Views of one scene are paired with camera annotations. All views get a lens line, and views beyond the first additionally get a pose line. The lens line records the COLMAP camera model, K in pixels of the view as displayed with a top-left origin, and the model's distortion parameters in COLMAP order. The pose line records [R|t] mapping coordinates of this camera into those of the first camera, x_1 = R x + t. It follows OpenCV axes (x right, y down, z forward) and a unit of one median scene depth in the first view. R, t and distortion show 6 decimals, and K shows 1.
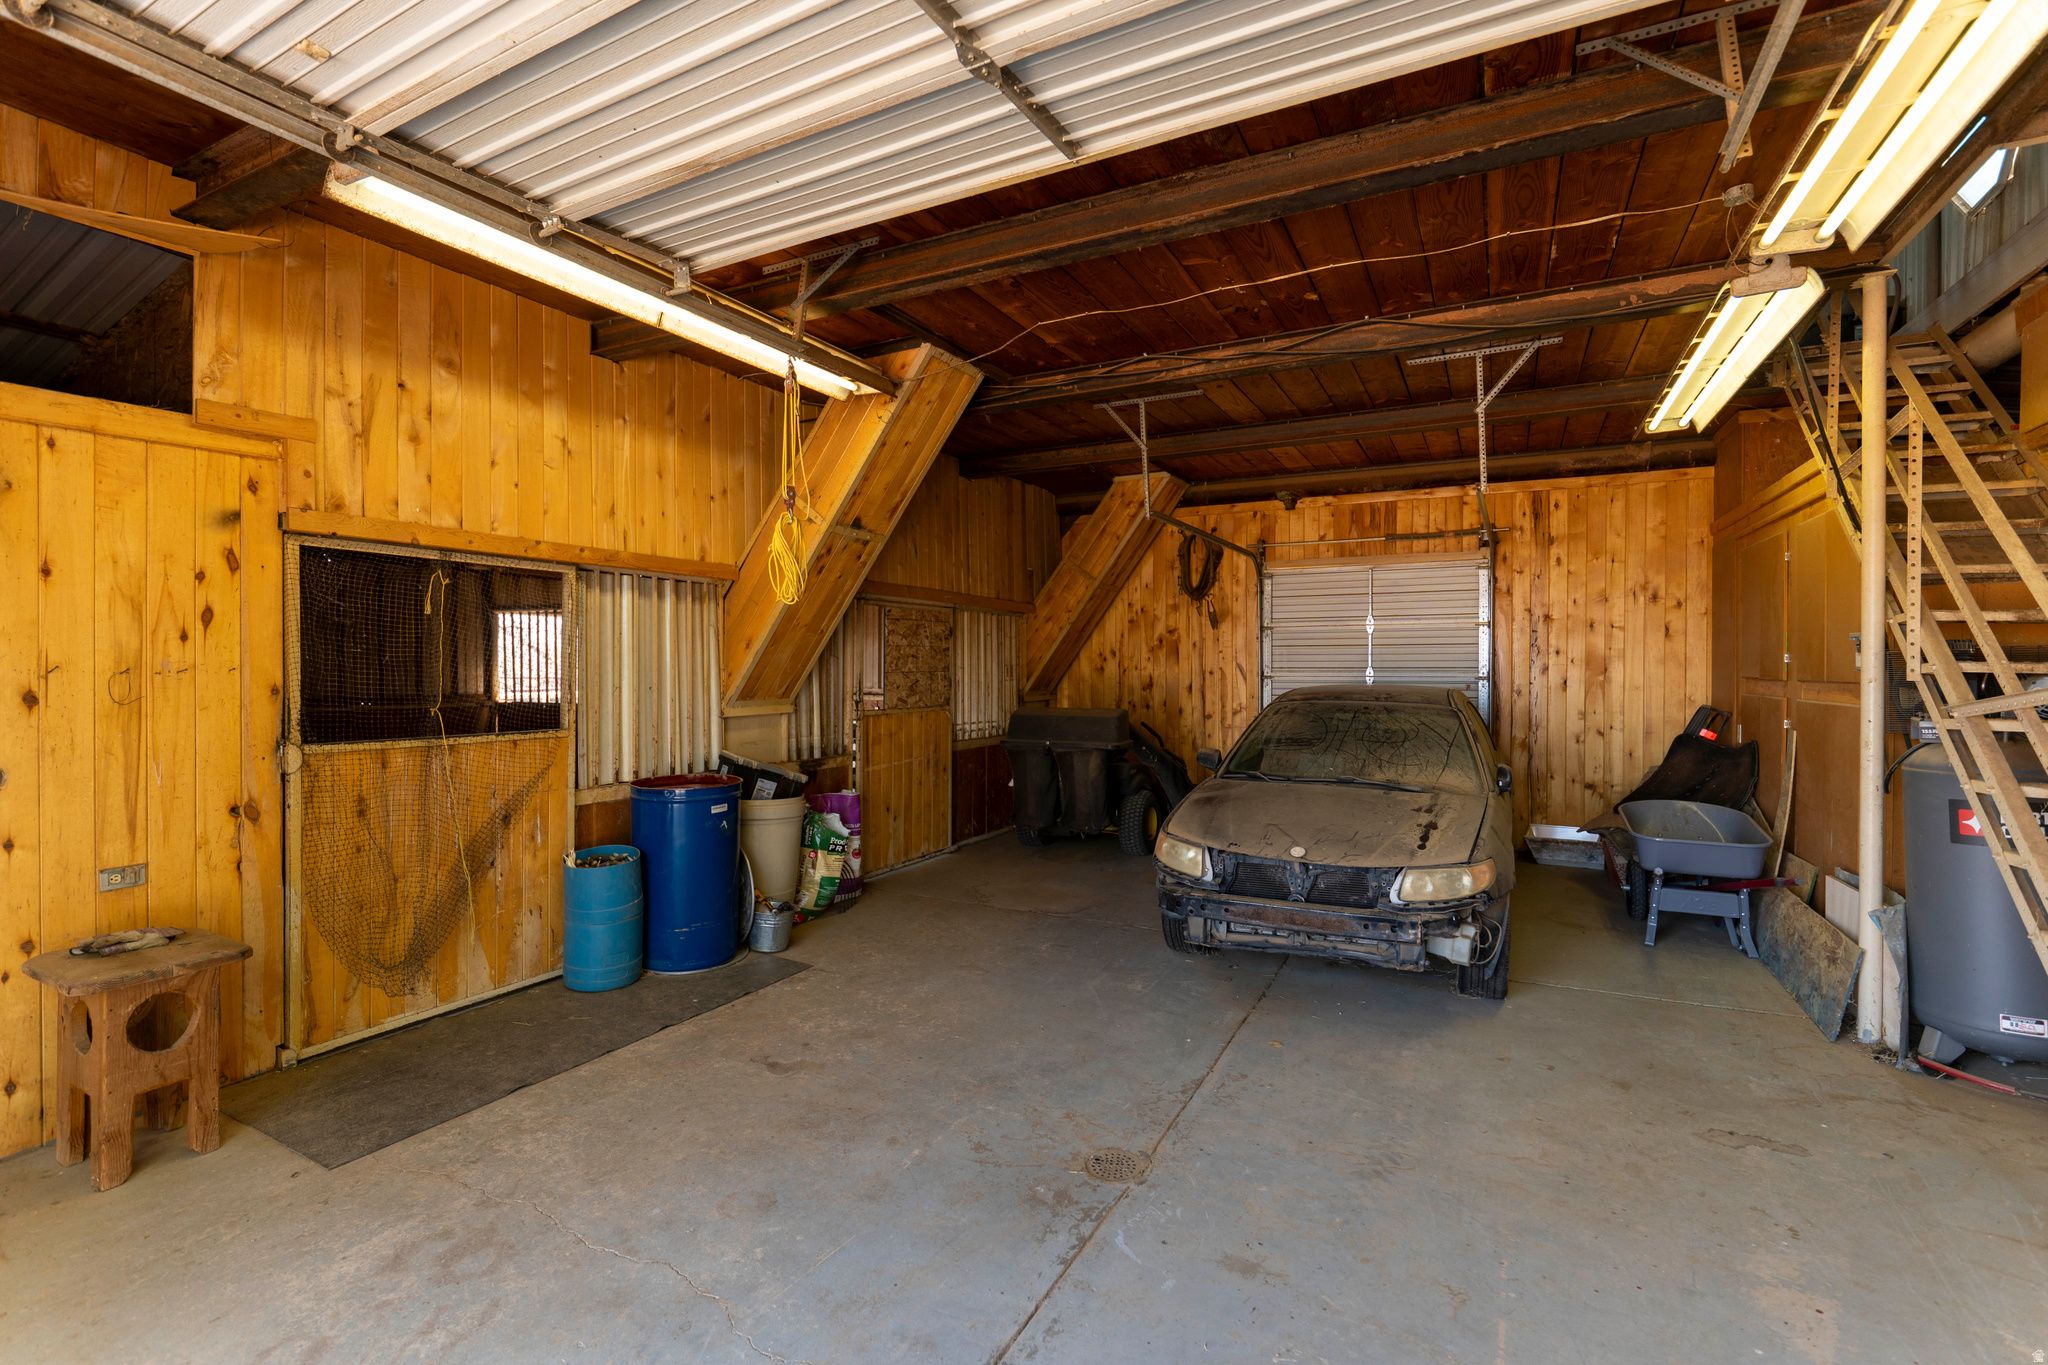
lens RADIAL K [[907.6, 0, 1020.2], [0, 907.6, 674.3], [0, 0, 1]] dist [-0.009989, 0.002045]
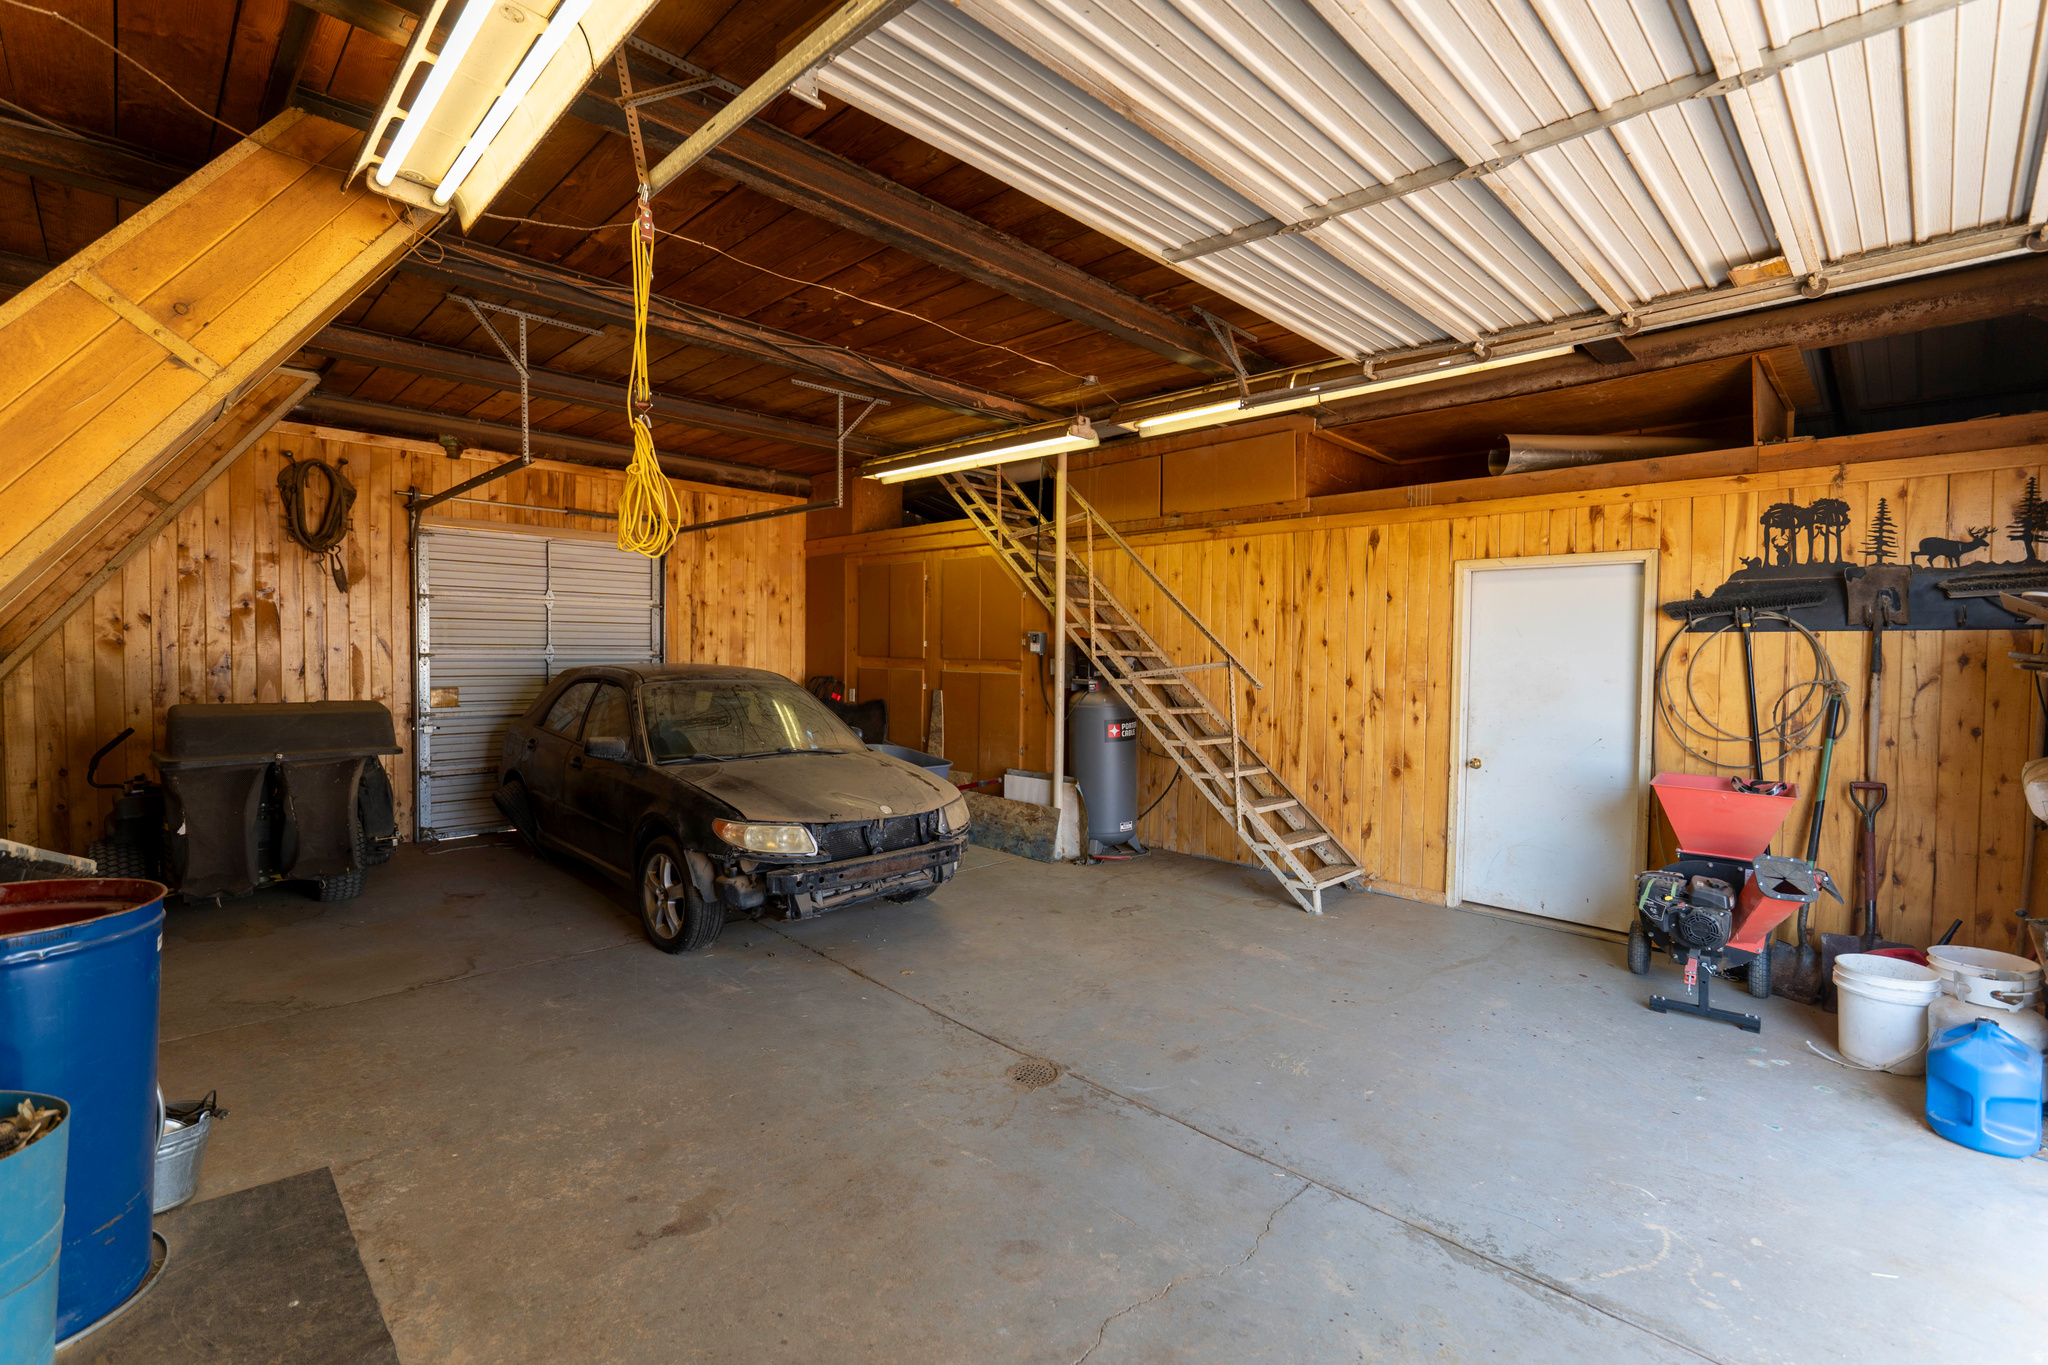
lens RADIAL K [[907.6, 0, 1024.2], [0, 907.6, 676.8], [0, 0, 1]] dist [-0.009989, 0.002045]
pose [[0.296690, -0.025925, 0.954622, -0.631846], [-0.006240, 0.999557, 0.029084, -0.008222], [-0.954954, -0.014585, 0.296397, 0.411098]]
